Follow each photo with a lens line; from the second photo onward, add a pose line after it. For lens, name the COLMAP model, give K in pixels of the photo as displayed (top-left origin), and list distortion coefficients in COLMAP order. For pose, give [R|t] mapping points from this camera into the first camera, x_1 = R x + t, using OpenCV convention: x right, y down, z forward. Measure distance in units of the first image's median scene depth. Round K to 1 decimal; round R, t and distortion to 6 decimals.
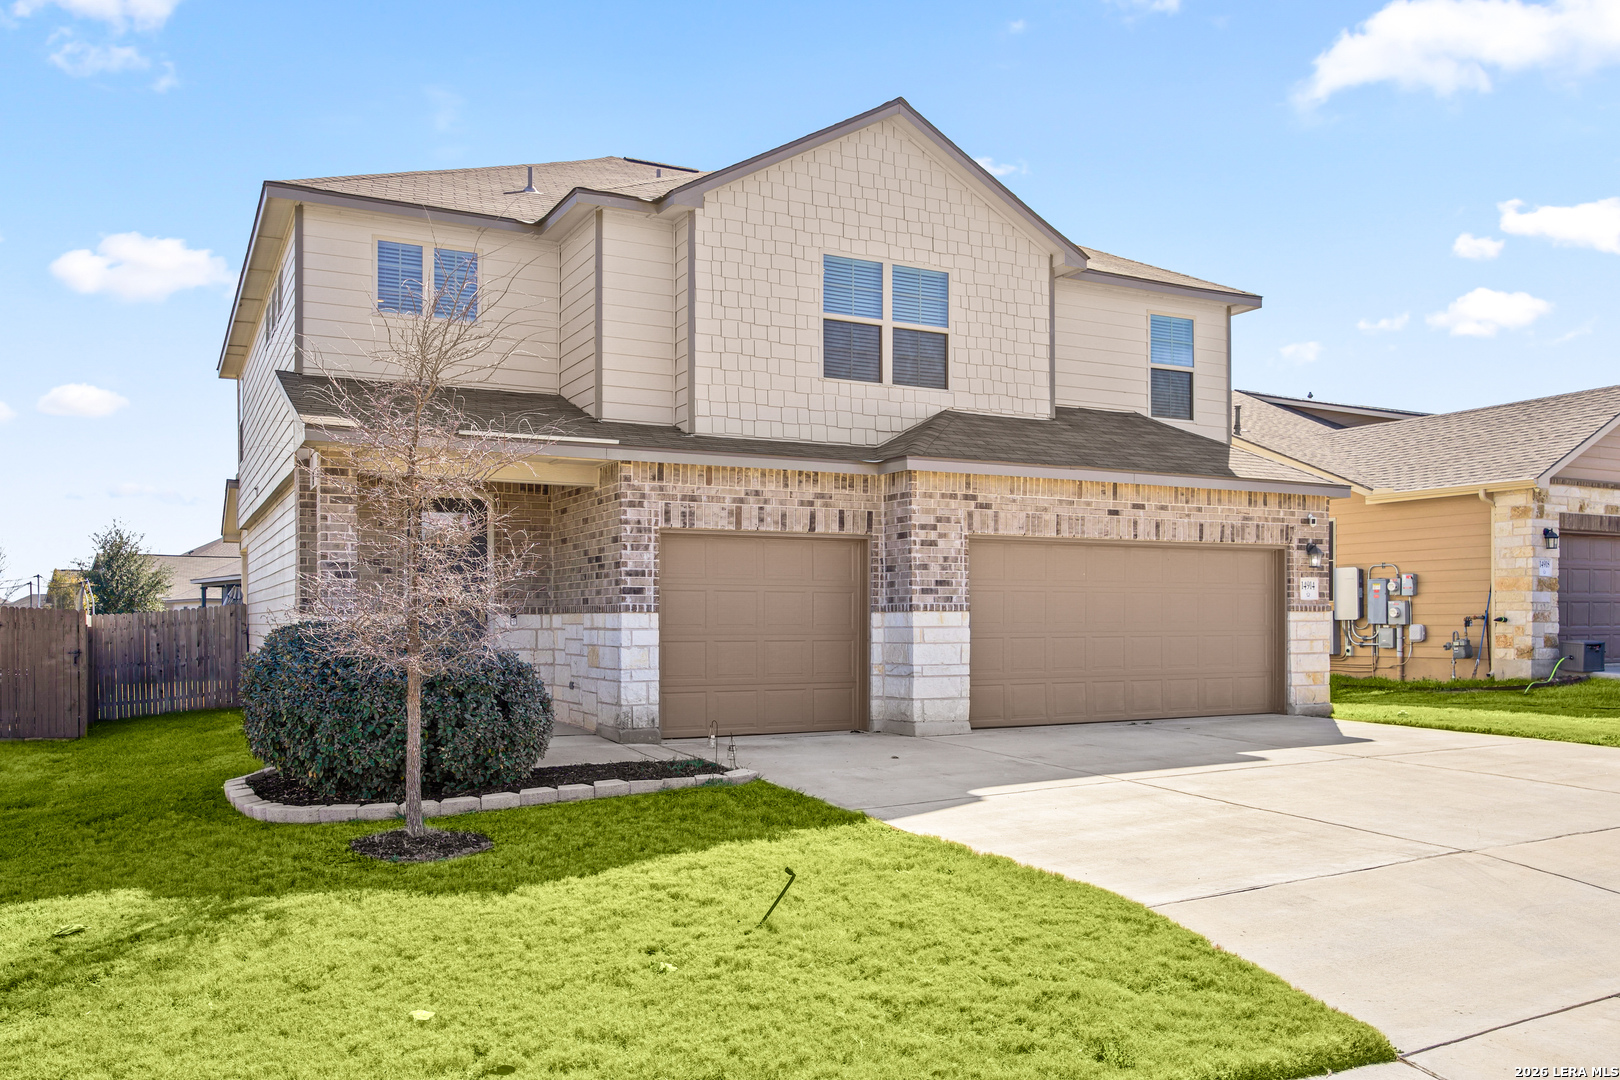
lens RADIAL K [[1222.6, 0, 810.6], [0, 1222.6, 623.5], [0, 0, 1]] dist [-0.010871, -0.000764]
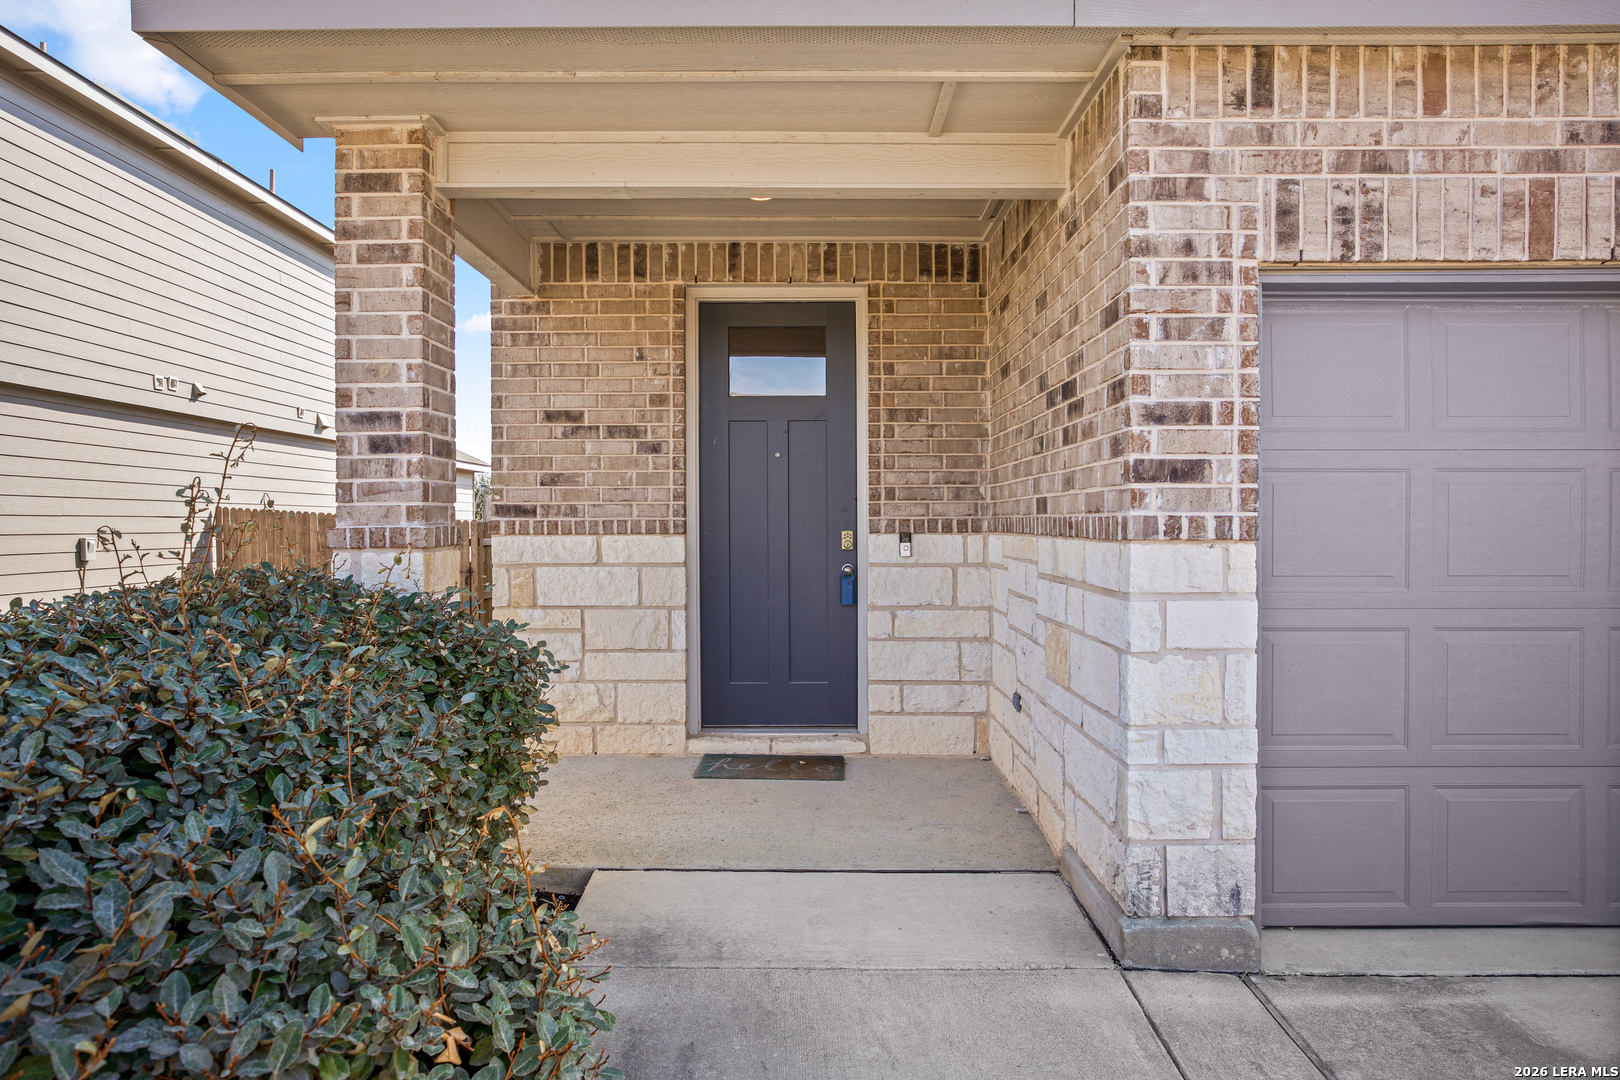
lens RADIAL K [[971.3, 0, 813.9], [0, 971.3, 530.9], [0, 0, 1]] dist [-0.035722, 0.023150]
pose [[0.881464, 0.003391, -0.472240, -0.099563], [0.000736, 0.999963, 0.008554, -0.012642], [0.472252, -0.007887, 0.881429, 0.678201]]
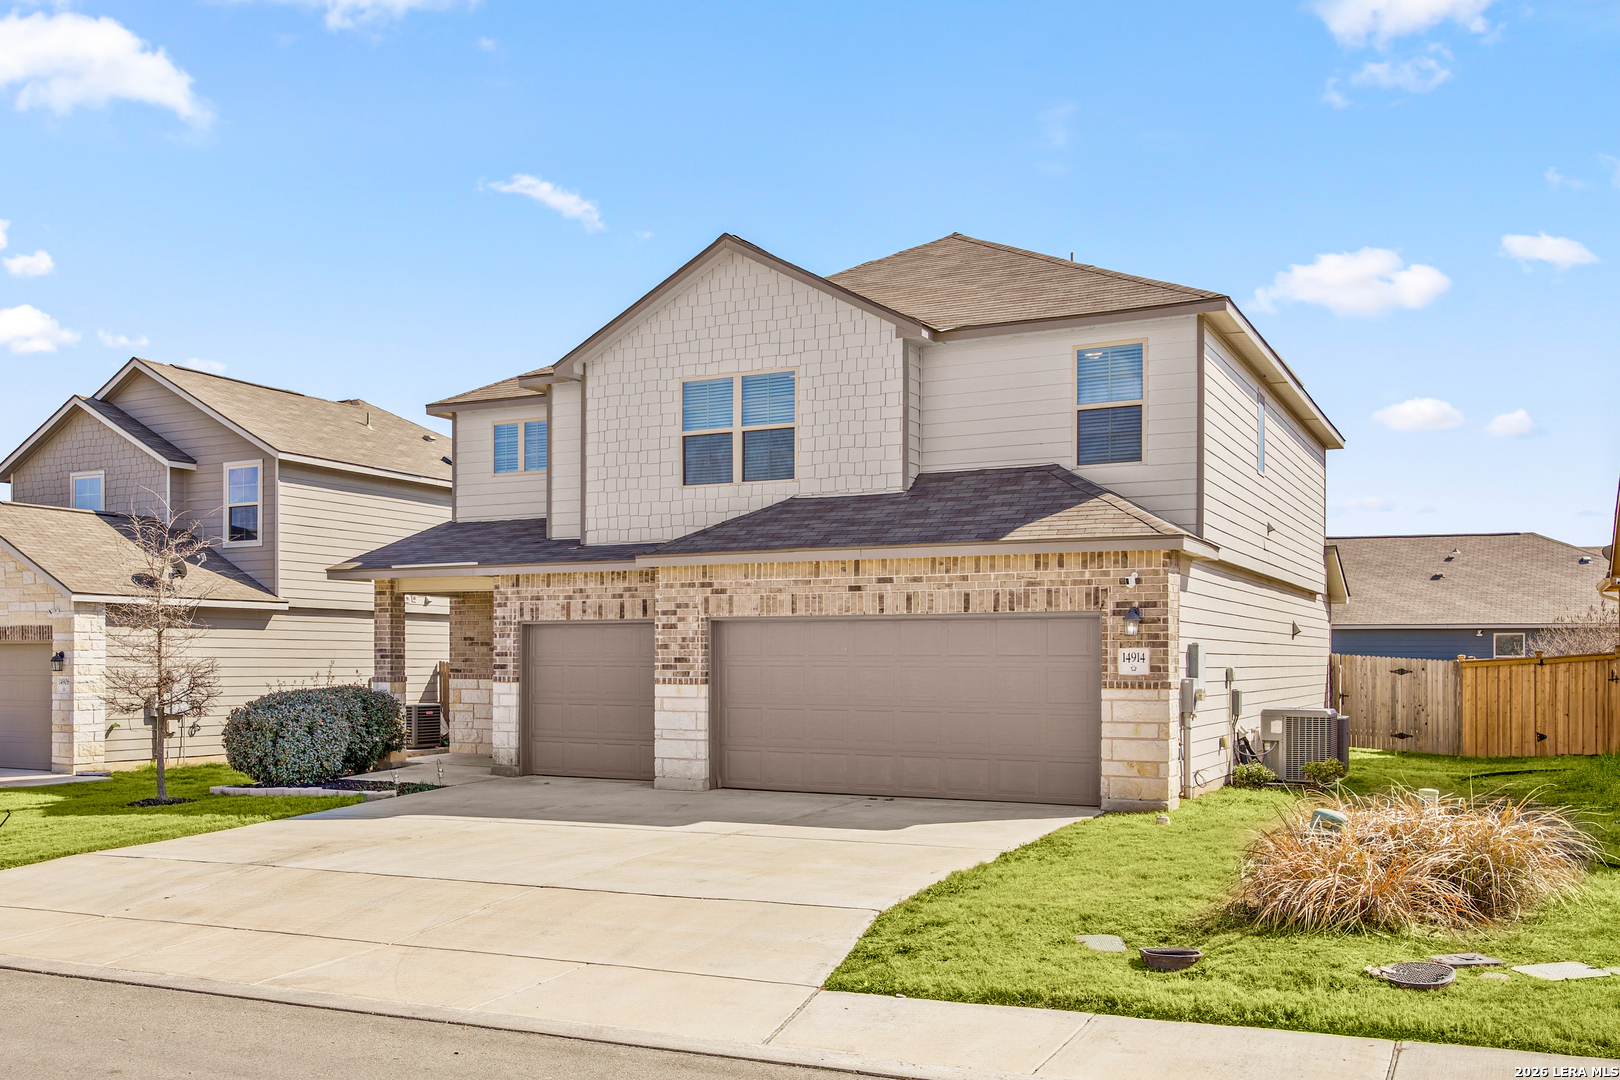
lens RADIAL K [[1469.5, 0, 810.8], [0, 1469.5, 658.3], [0, 0, 1]] dist [-0.007044, -0.001971]
pose [[0.583056, 0.003473, -0.812425, 1.309944], [-0.005922, 0.999982, 0.000024, -0.035125], [0.812411, 0.004797, 0.583066, 0.278121]]
